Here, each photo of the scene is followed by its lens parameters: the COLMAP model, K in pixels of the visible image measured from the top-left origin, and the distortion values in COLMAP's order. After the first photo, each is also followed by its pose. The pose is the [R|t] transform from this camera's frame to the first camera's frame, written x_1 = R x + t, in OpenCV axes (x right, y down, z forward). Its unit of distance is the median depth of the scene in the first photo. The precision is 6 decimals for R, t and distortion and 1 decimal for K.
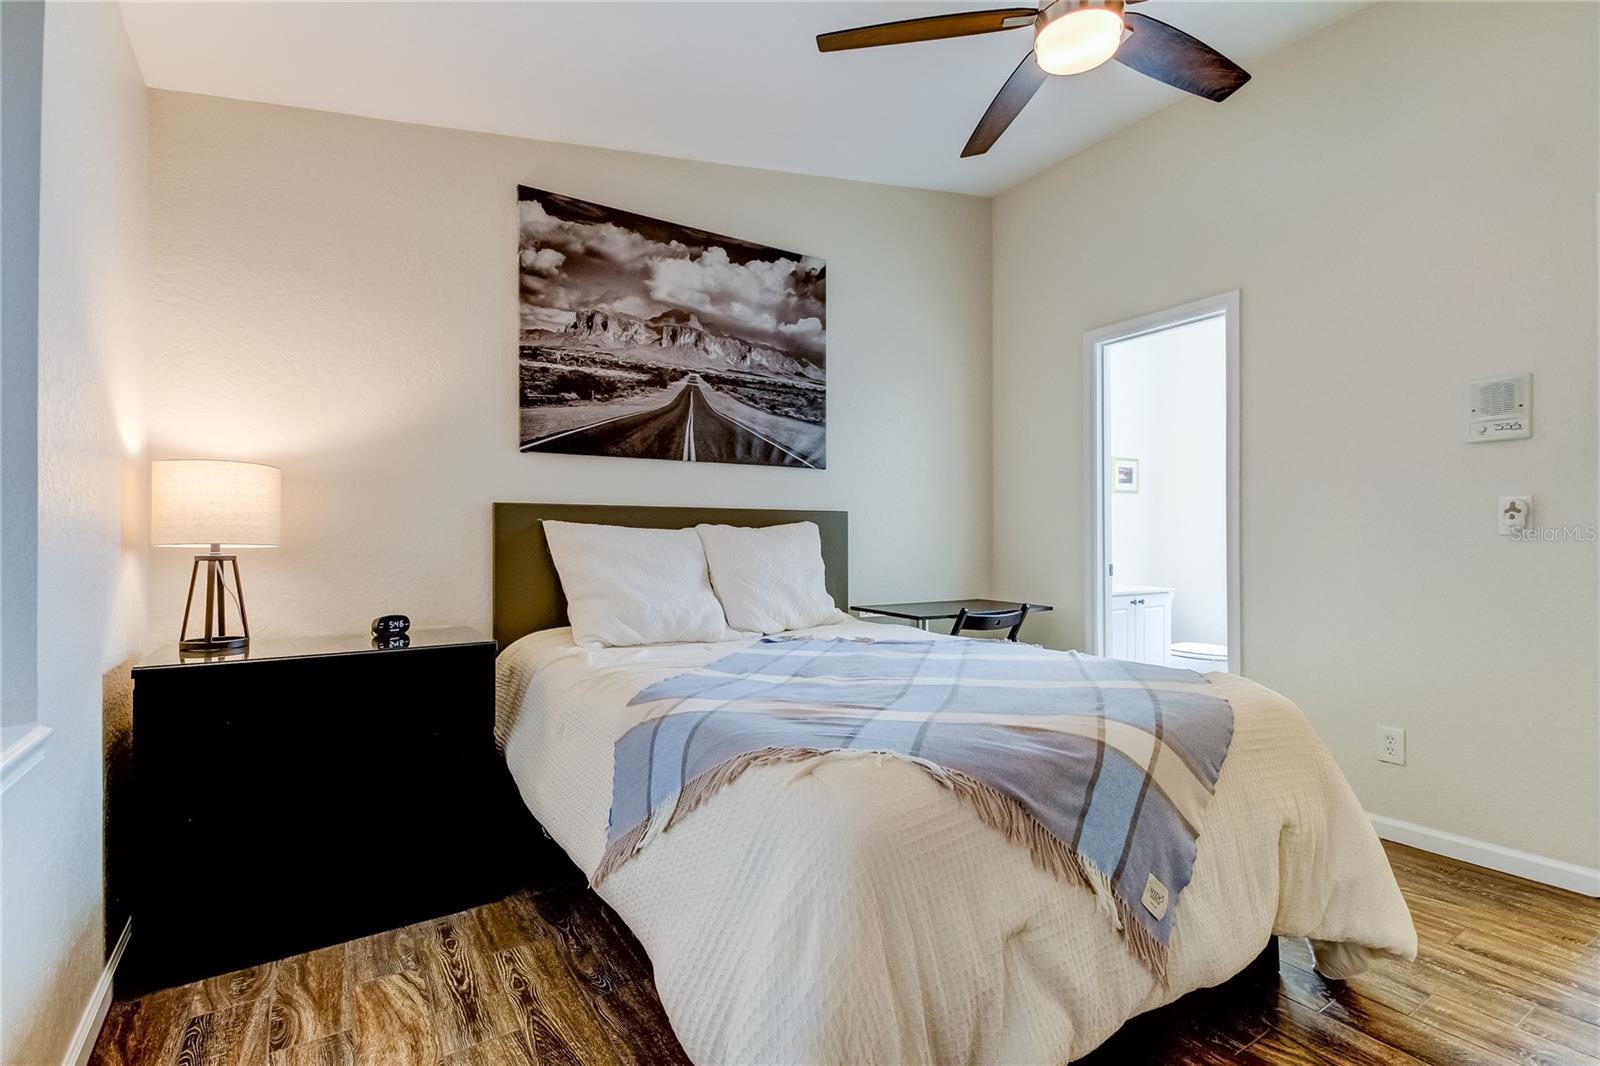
lens RADIAL K [[755.4, 0, 798.2], [0, 755.4, 539.9], [0, 0, 1]] dist [0.025354, -0.007177]
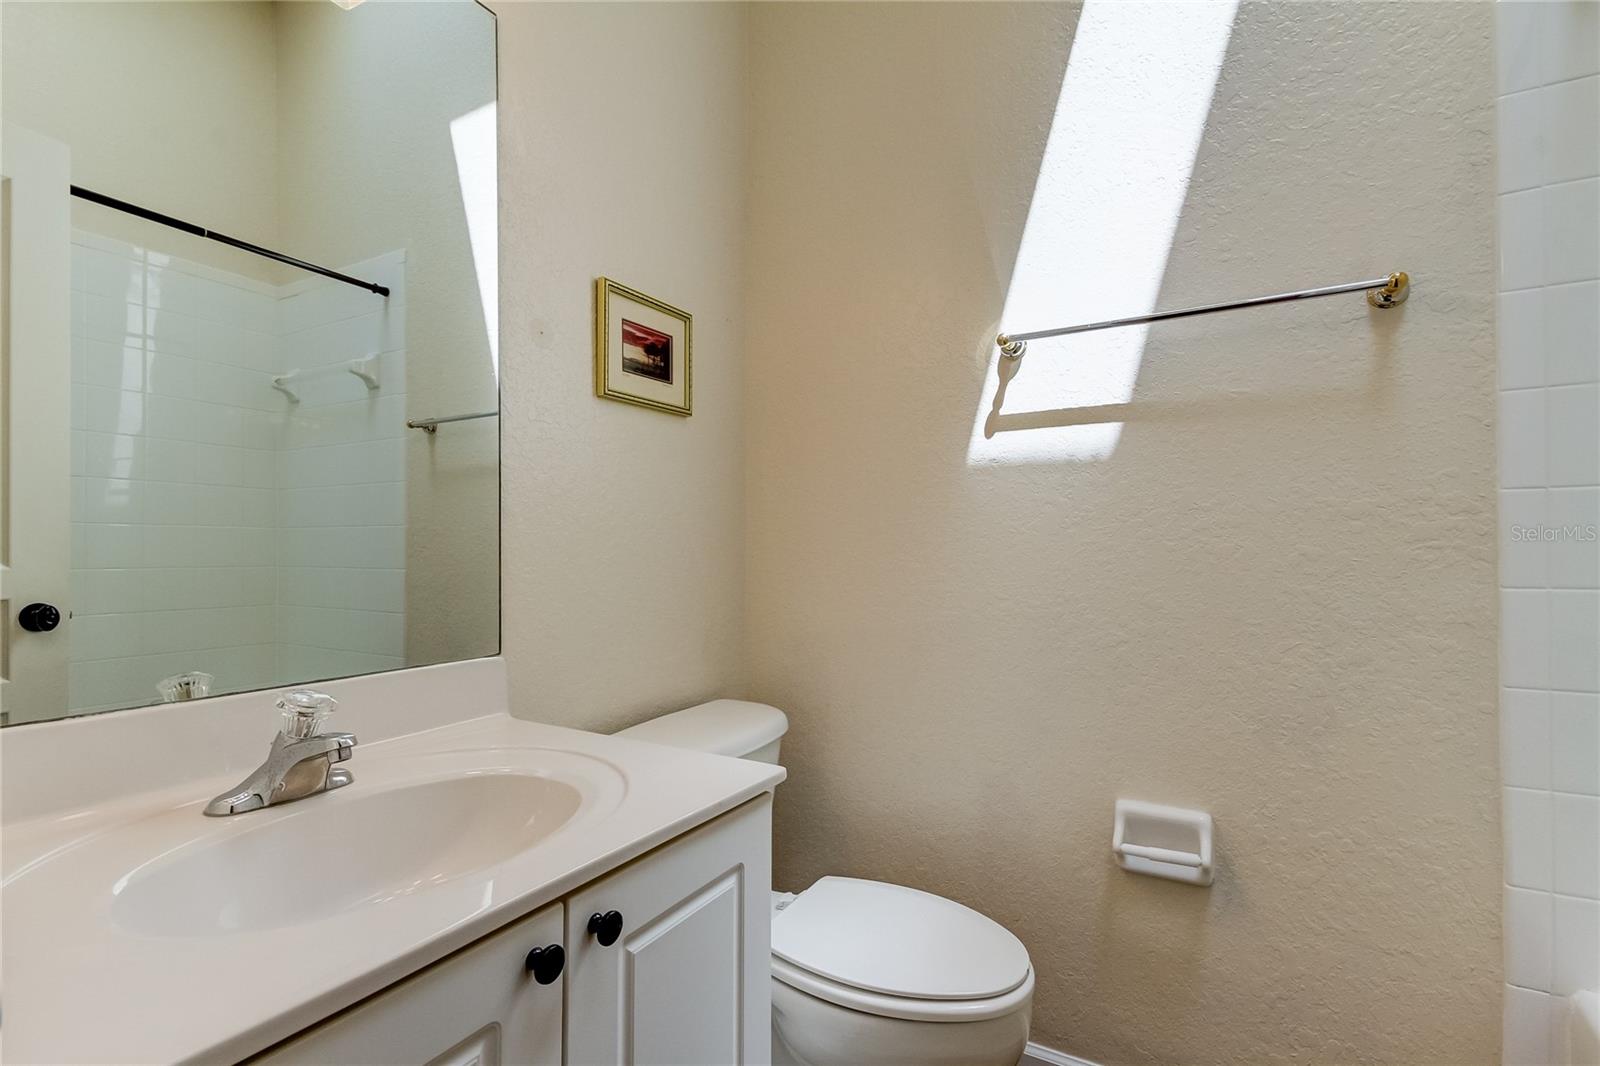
lens RADIAL K [[755.4, 0, 799.5], [0, 755.4, 538.7], [0, 0, 1]] dist [0.025354, -0.007177]
pose [[0.892883, 0.002878, 0.450279, 0.247556], [-0.001823, 0.999994, -0.002778, -0.004476], [-0.450284, 0.001660, 0.892884, 0.493105]]
